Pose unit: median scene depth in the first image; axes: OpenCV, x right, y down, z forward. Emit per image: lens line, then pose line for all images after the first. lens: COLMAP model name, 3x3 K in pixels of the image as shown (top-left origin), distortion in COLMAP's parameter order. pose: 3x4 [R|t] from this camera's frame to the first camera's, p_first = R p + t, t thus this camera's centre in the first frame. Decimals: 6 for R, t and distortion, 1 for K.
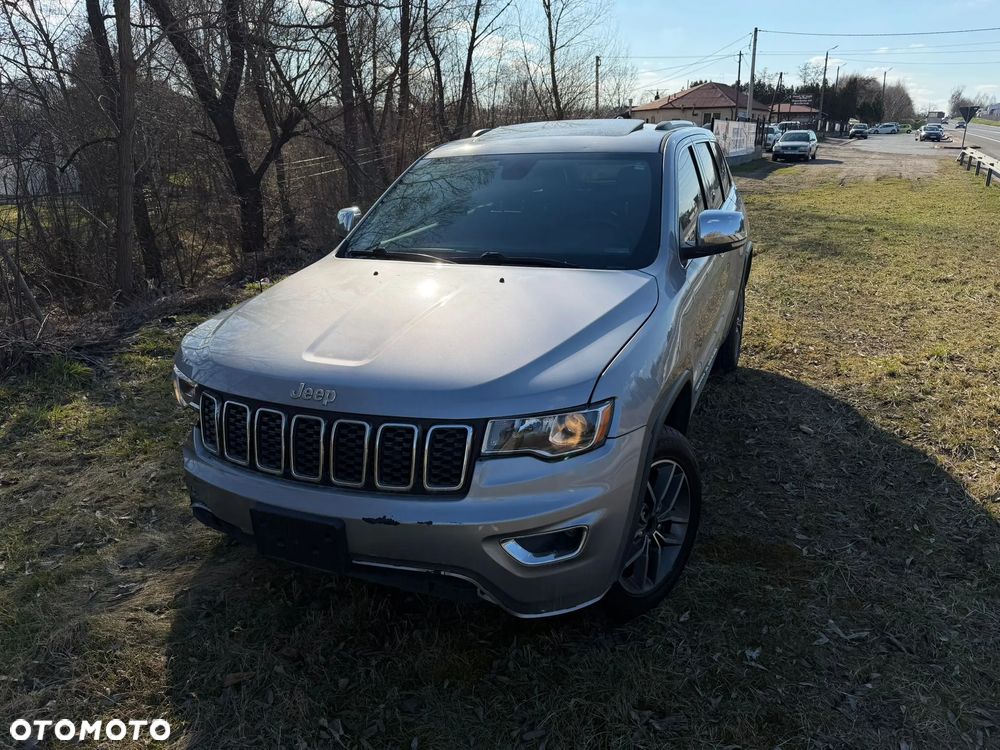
lens RADIAL K [[732.6, 0, 489.0], [0, 732.6, 379.3], [0, 0, 1]] dist [0.043366, -0.067604]
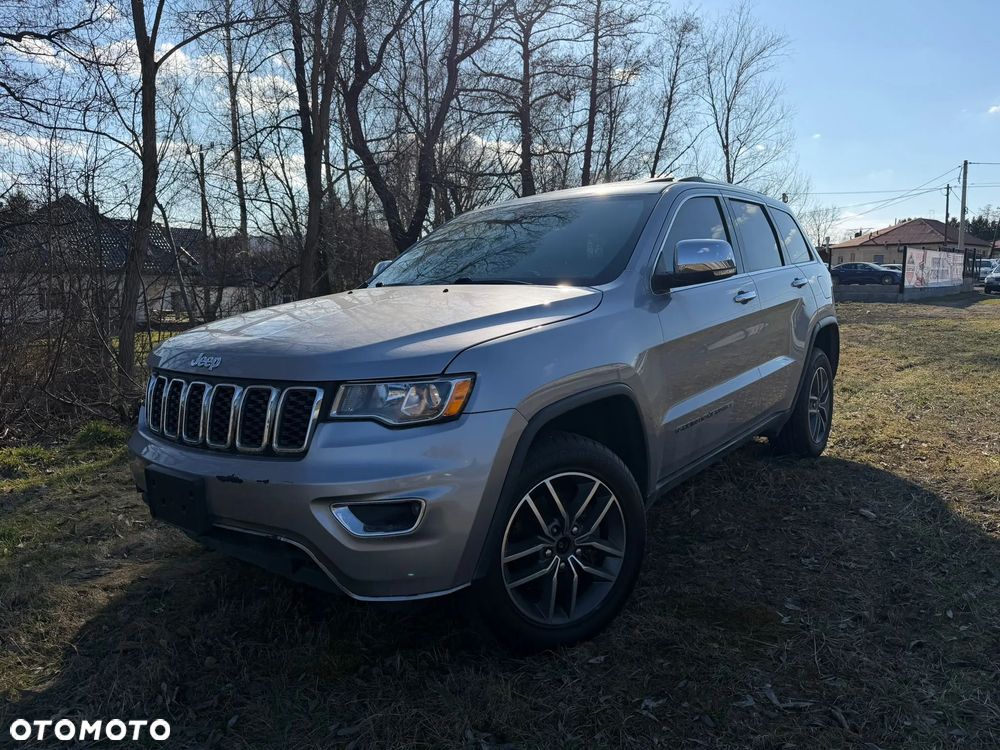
lens RADIAL K [[725.7, 0, 496.0], [0, 725.7, 388.3], [0, 0, 1]] dist [0.050197, -0.067742]
pose [[0.962403, 0.038671, -0.268858, 0.350401], [-0.086813, 0.981689, -0.169556, 0.156687], [0.257378, 0.186522, 0.948138, 0.089401]]
